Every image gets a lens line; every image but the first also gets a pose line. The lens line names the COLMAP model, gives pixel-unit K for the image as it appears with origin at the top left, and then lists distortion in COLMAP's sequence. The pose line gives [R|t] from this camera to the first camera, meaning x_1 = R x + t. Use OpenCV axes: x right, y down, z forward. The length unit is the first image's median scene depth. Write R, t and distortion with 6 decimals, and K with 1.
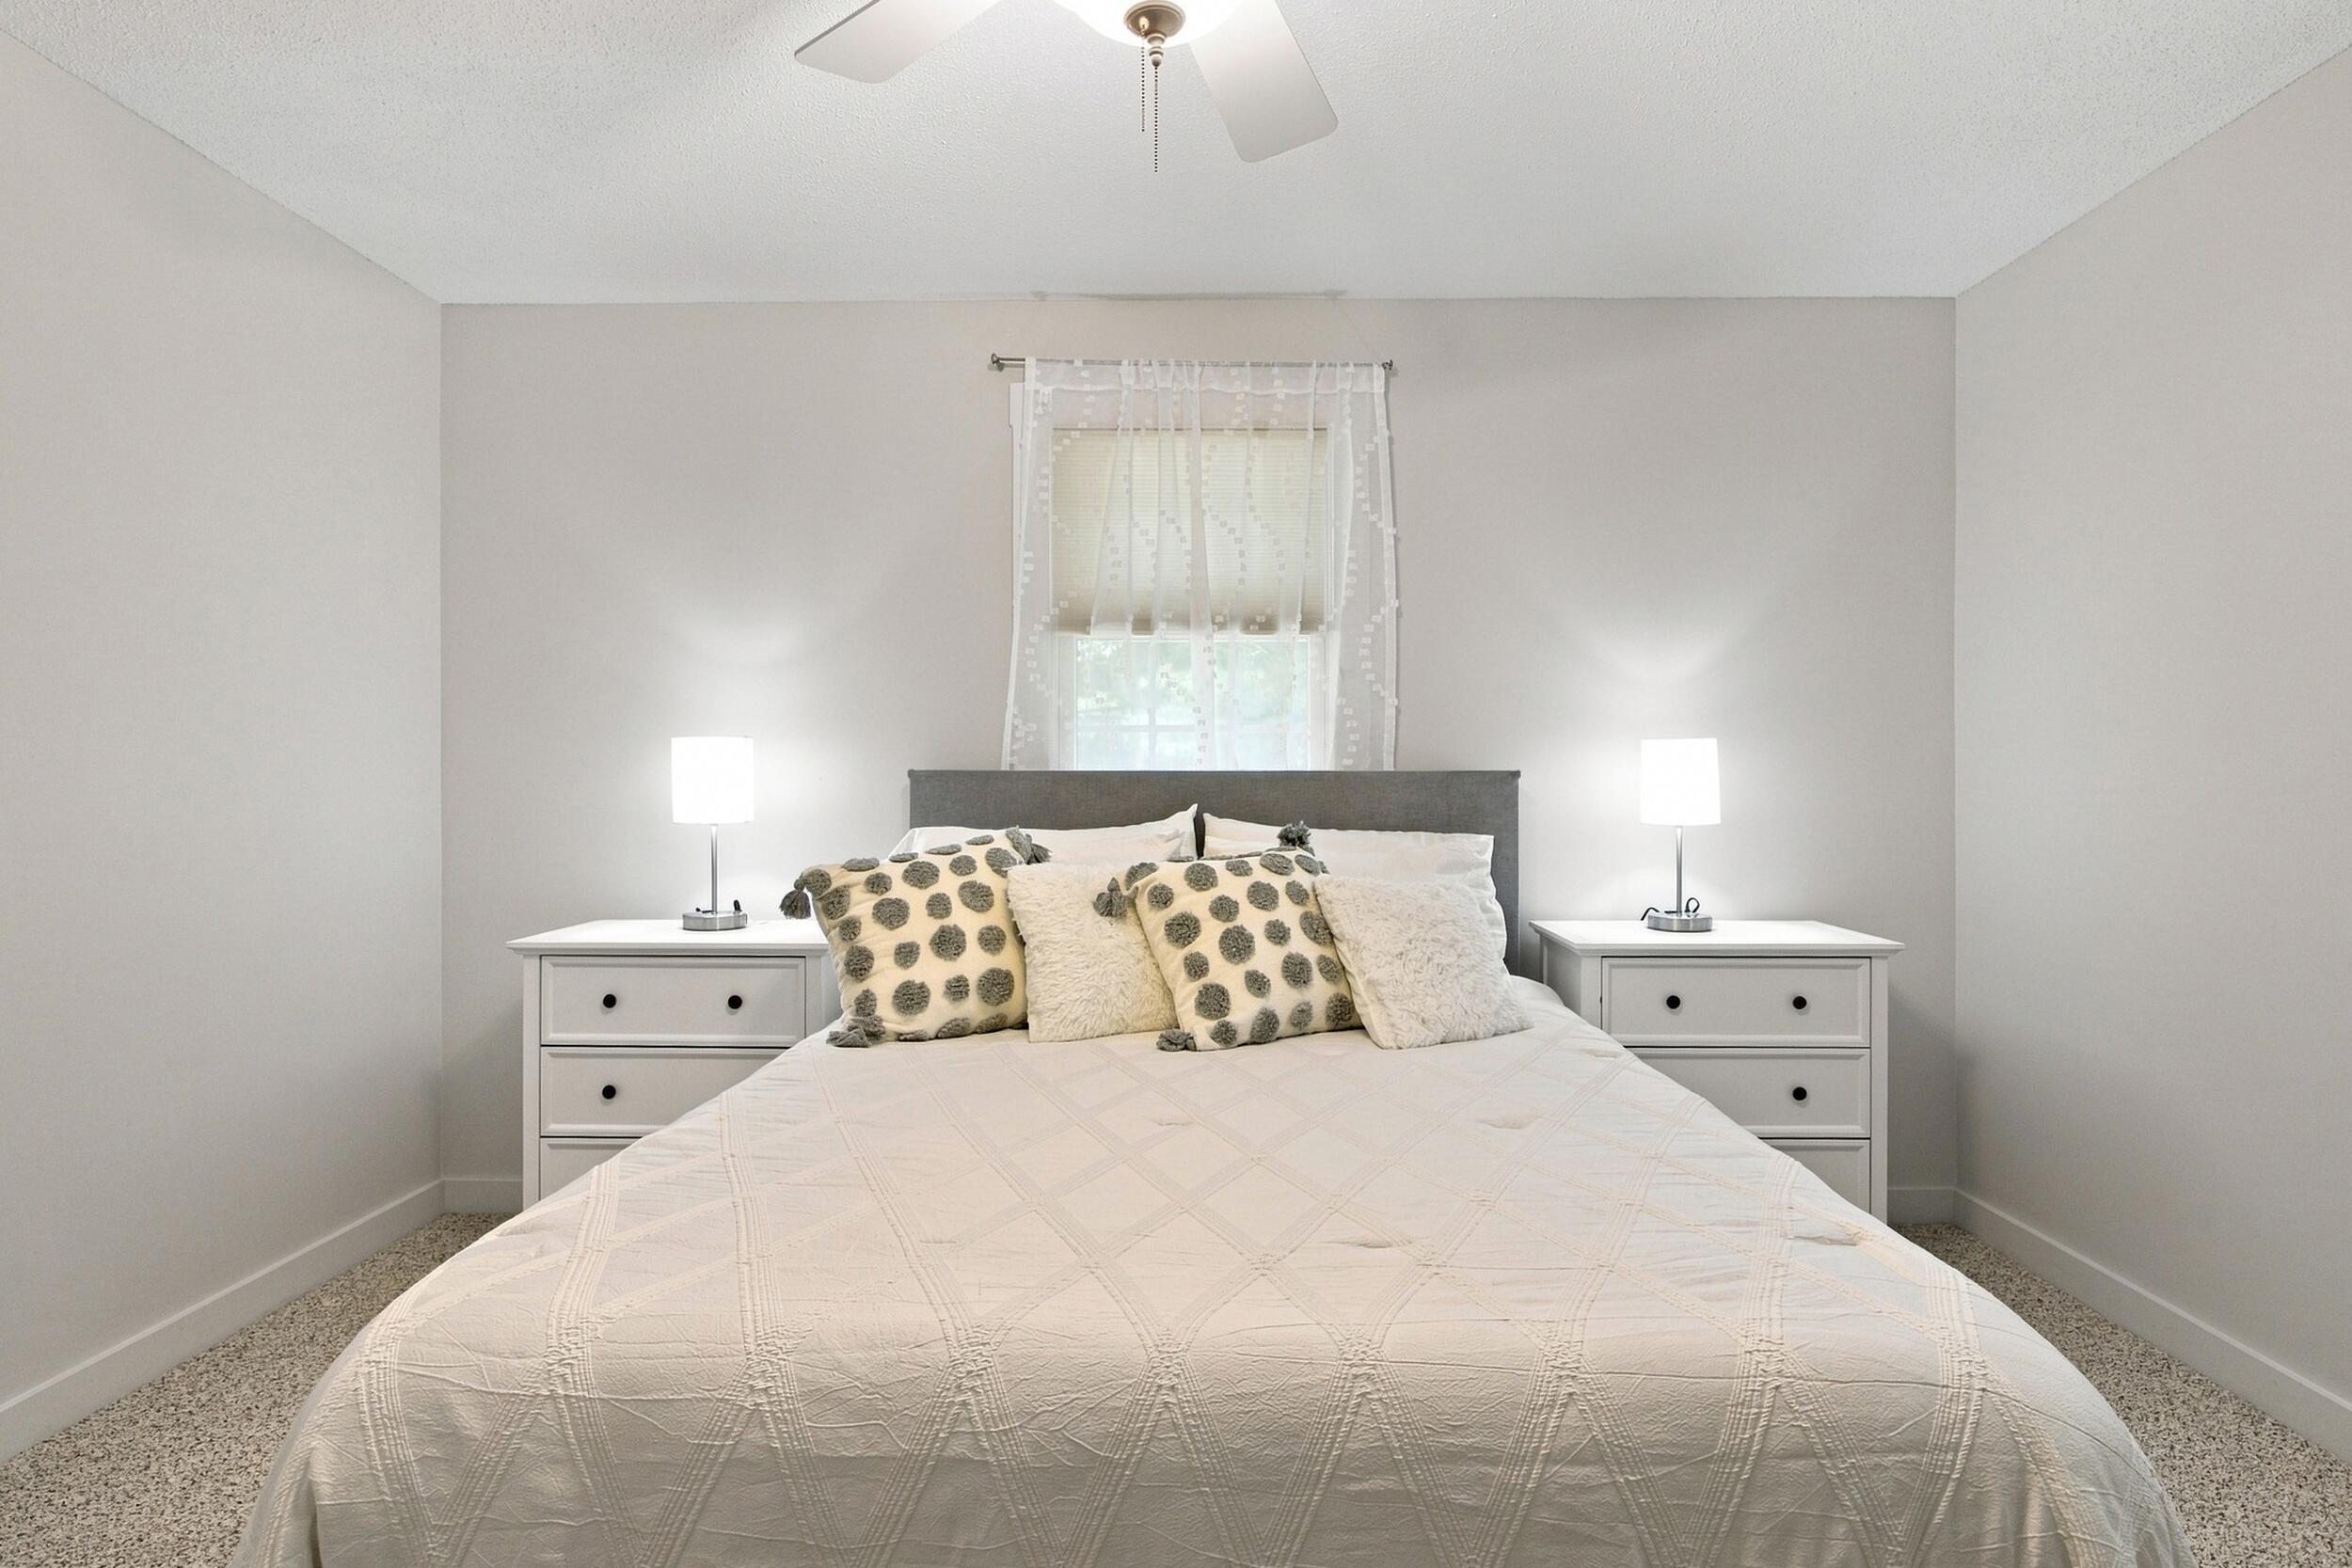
lens RADIAL K [[1318.2, 0, 1179.5], [0, 1318.2, 784.3], [0, 0, 1]] dist [-0.001341, 0.000828]
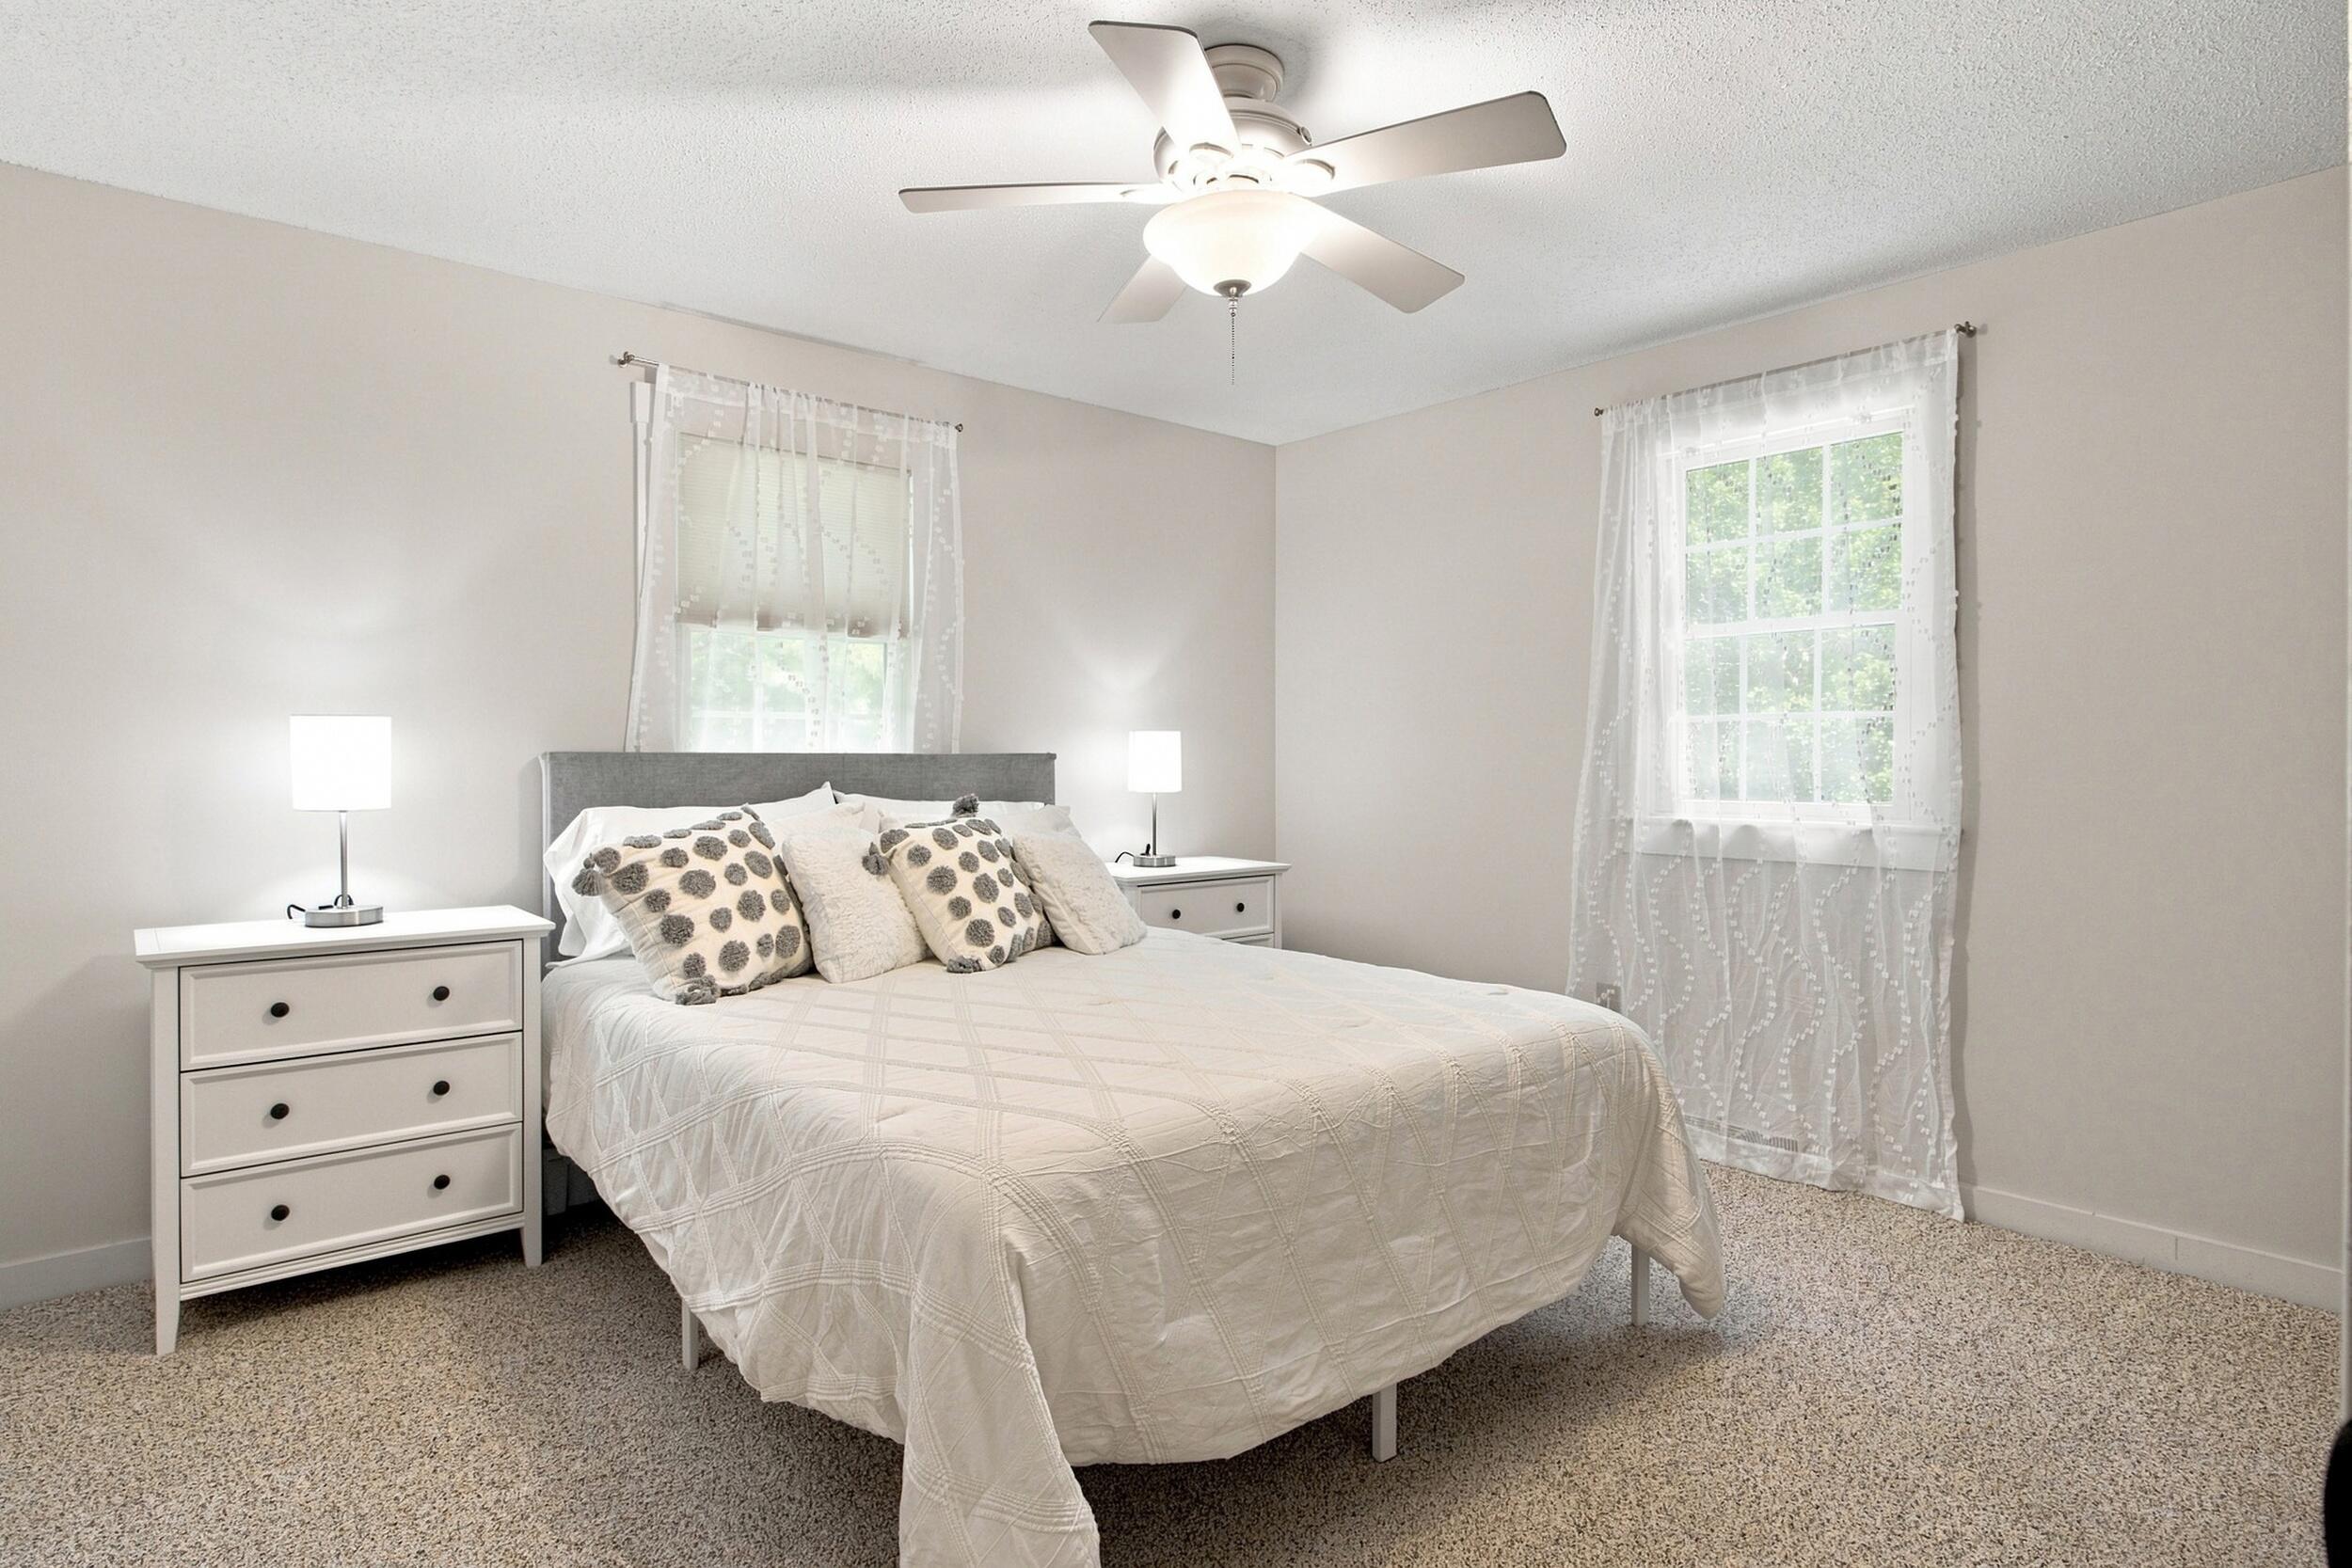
lens RADIAL K [[1318.2, 0, 1177.3], [0, 1318.2, 775.6], [0, 0, 1]] dist [-0.001341, 0.000828]
pose [[0.740091, -0.009498, 0.672439, -0.540284], [0.002174, 0.999929, 0.011731, -0.003449], [-0.672503, -0.007221, 0.740059, -0.065661]]
